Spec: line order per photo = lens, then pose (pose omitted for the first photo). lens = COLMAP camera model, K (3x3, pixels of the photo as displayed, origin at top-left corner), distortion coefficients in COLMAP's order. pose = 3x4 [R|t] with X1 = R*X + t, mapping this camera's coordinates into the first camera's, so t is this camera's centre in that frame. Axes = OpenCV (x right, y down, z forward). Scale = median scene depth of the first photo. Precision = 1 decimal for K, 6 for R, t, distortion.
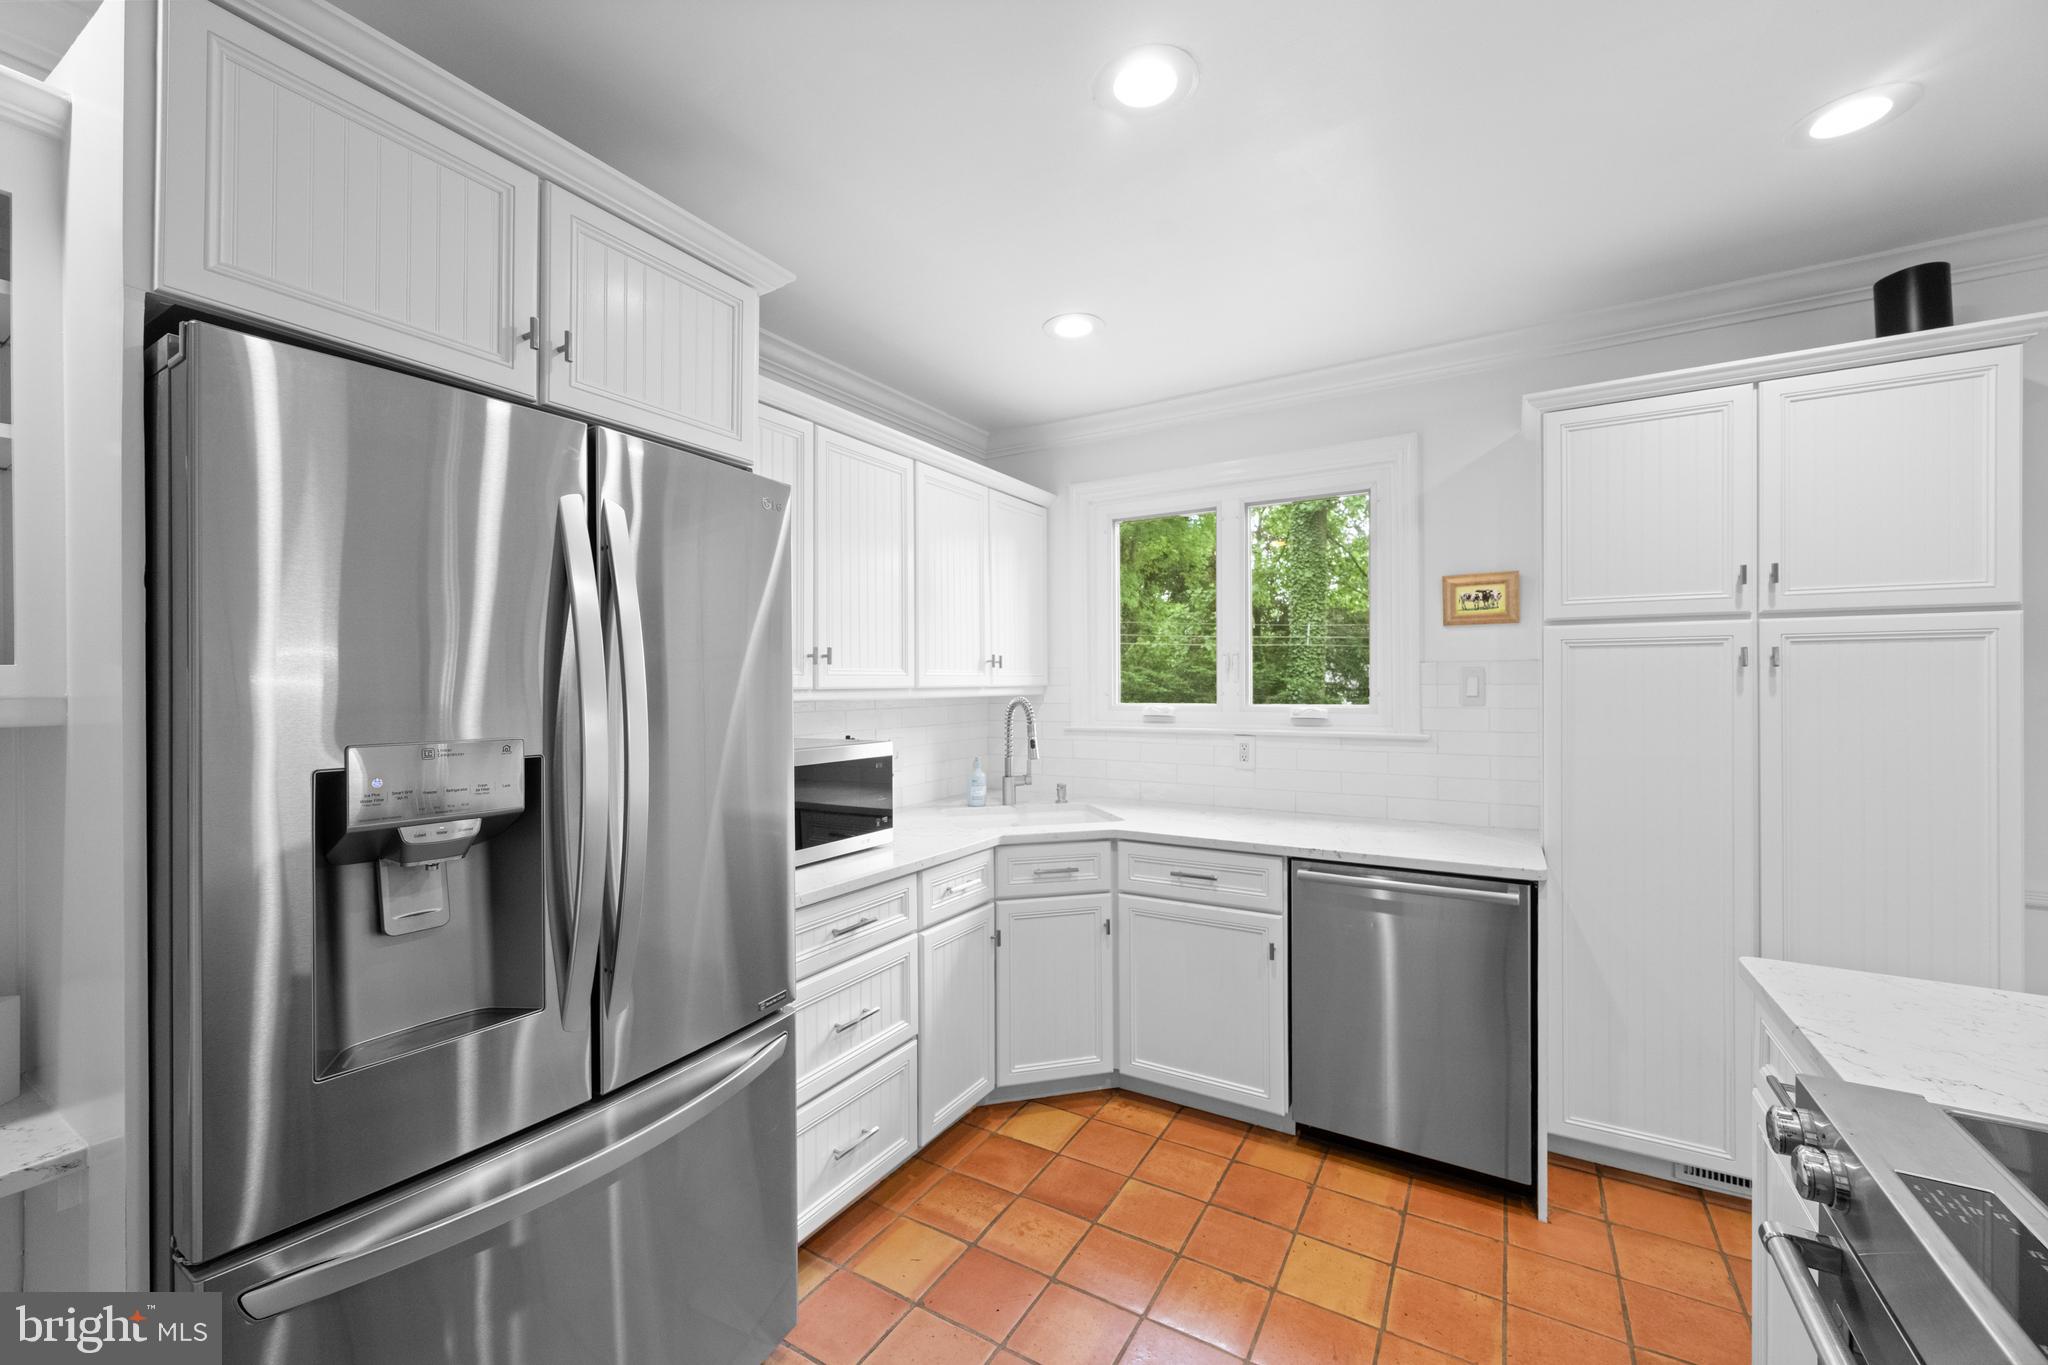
lens RADIAL K [[811.0, 0, 1018.6], [0, 811.0, 680.3], [0, 0, 1]] dist [0.001419, 0.000384]
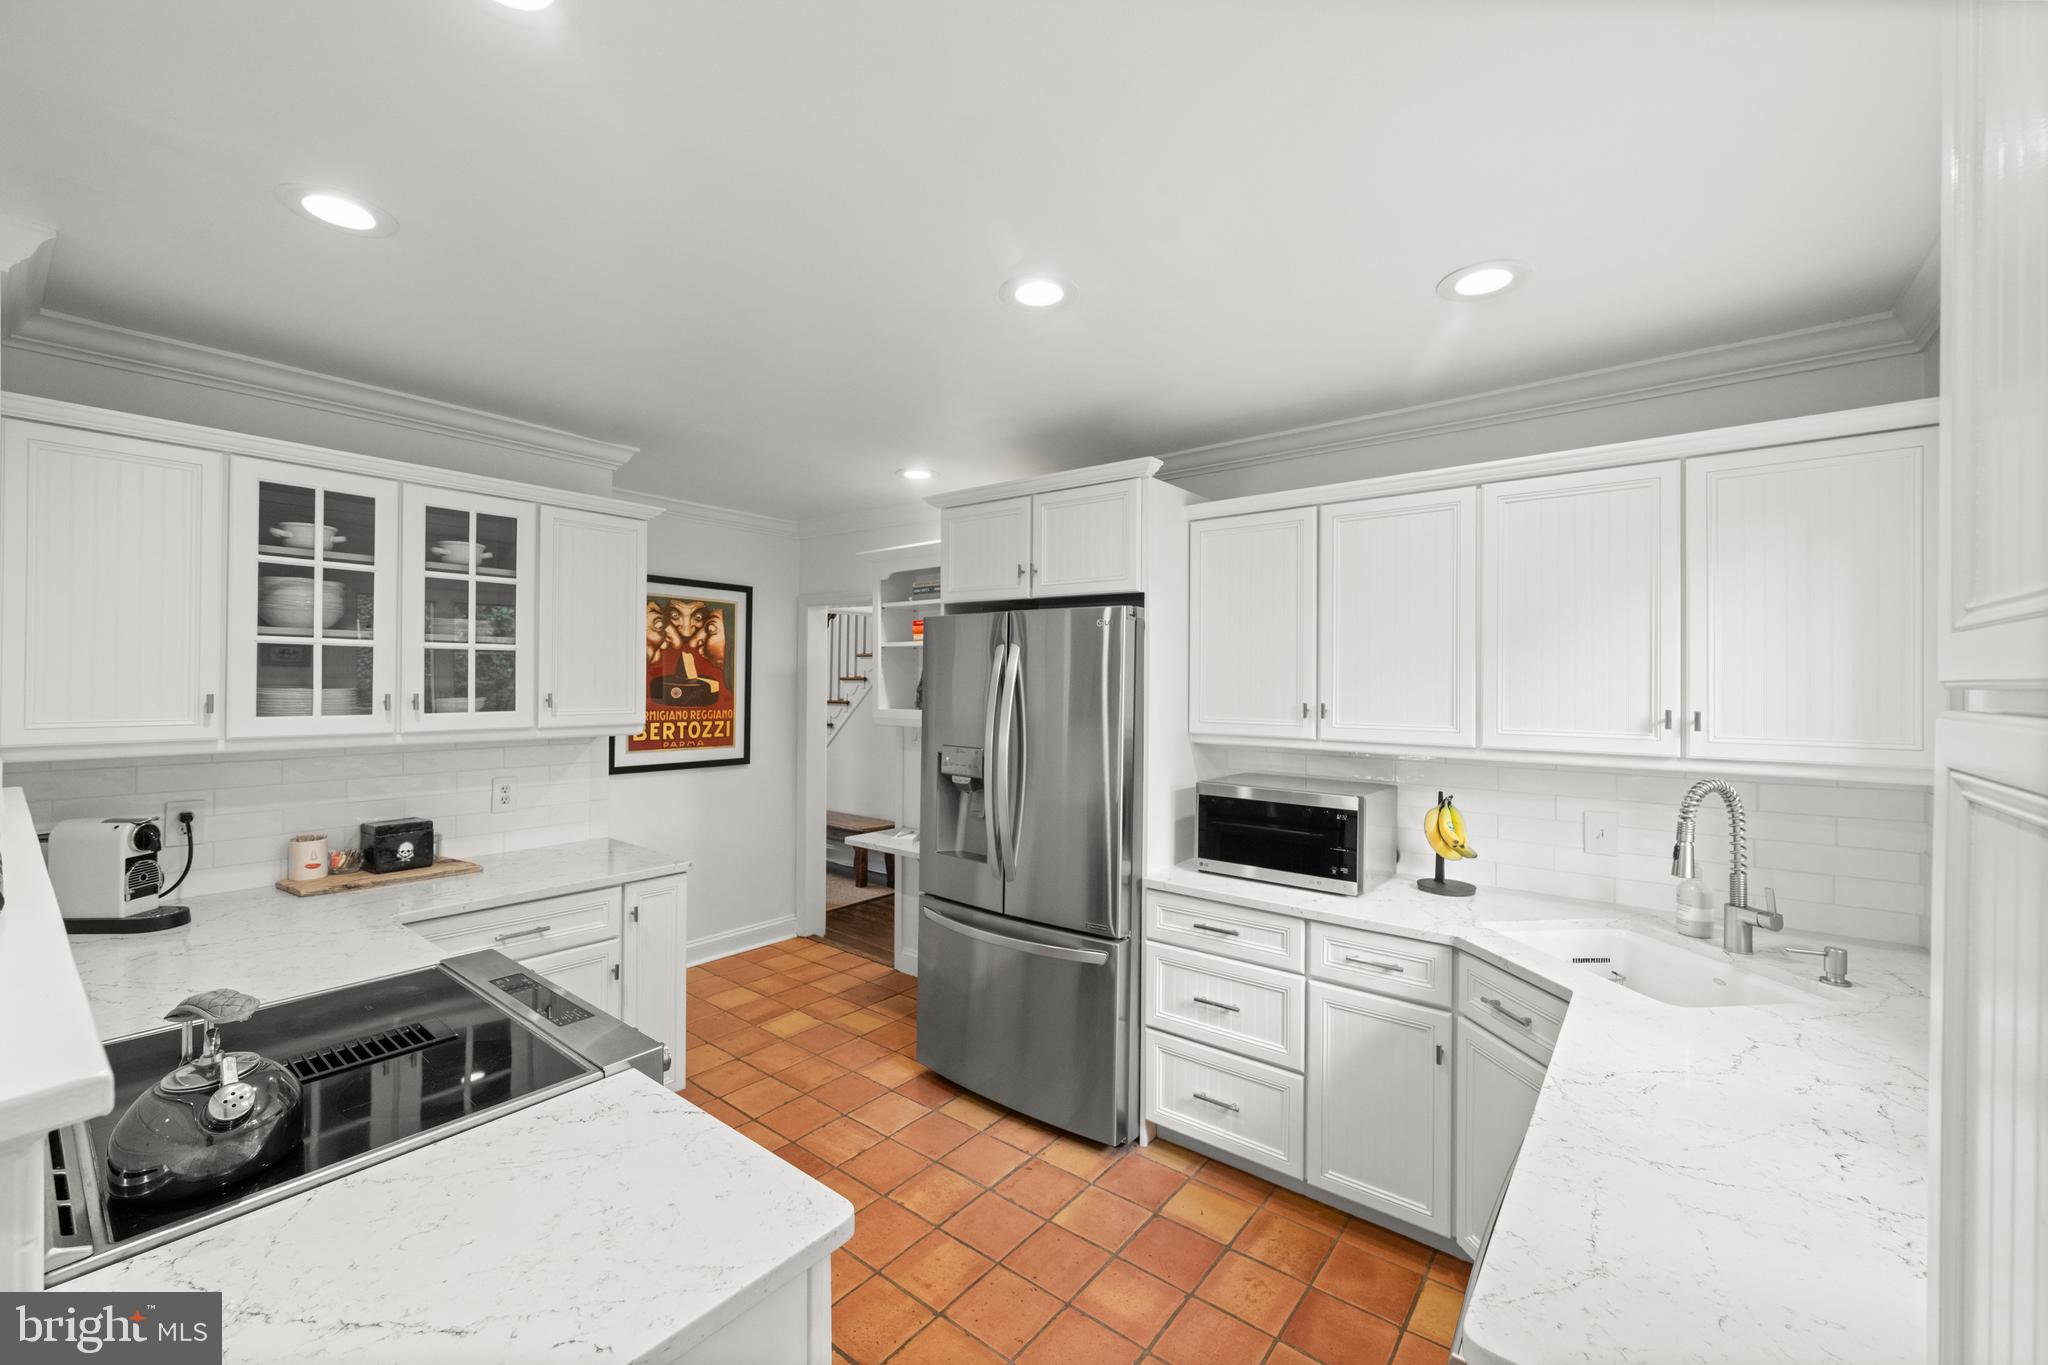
lens RADIAL K [[811.0, 0, 1021.6], [0, 811.0, 679.2], [0, 0, 1]] dist [0.001419, 0.000384]
pose [[-0.121496, -0.003590, -0.992585, 0.968051], [-0.009605, 0.999951, -0.002441, -0.069566], [0.992545, 0.009237, -0.121525, 0.756495]]
